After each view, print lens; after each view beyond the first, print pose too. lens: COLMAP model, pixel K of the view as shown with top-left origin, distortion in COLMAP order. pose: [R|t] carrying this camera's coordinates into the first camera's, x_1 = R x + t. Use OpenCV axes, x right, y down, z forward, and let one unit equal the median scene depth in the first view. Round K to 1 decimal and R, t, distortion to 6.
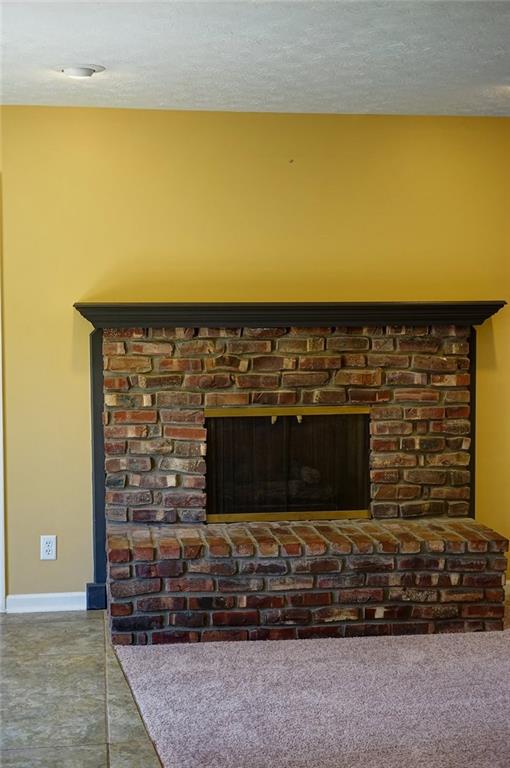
lens RADIAL K [[1120.5, 0, 254.3], [0, 1120.5, 379.2], [0, 0, 1]] dist [-0.057459, 0.000000]
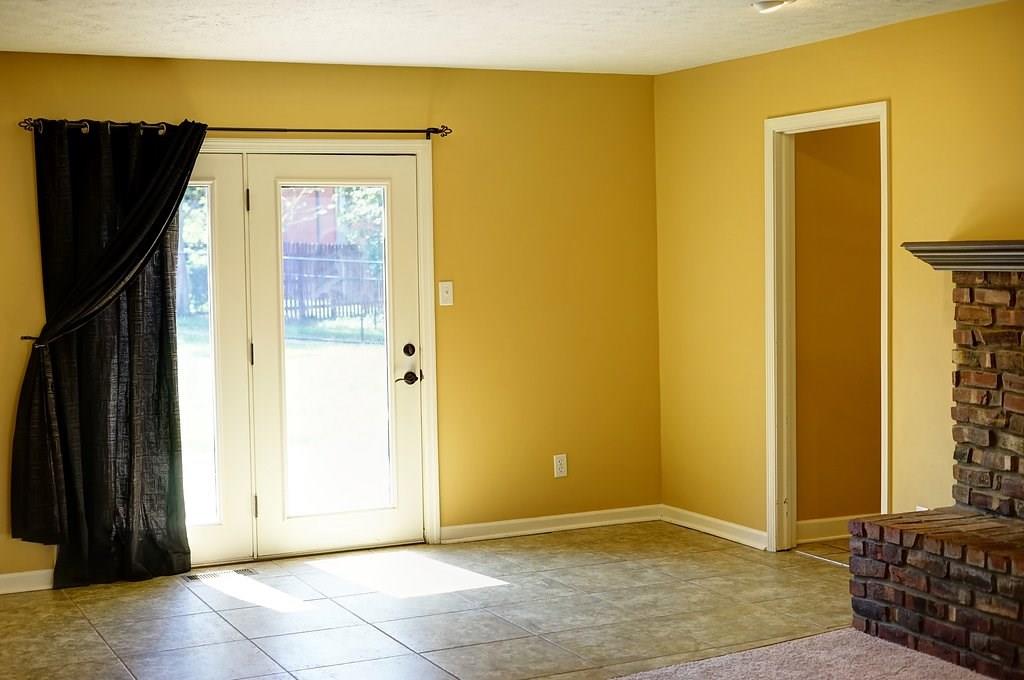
lens RADIAL K [[1494.0, 0, 511.2], [0, 1494.0, 344.9], [0, 0, 1]] dist [-0.057459, 0.000000]
pose [[0.292539, 0.055902, -0.954618, 0.895687], [-0.038587, 0.998167, 0.046627, -0.031386], [0.955475, 0.023196, 0.294160, 0.376315]]
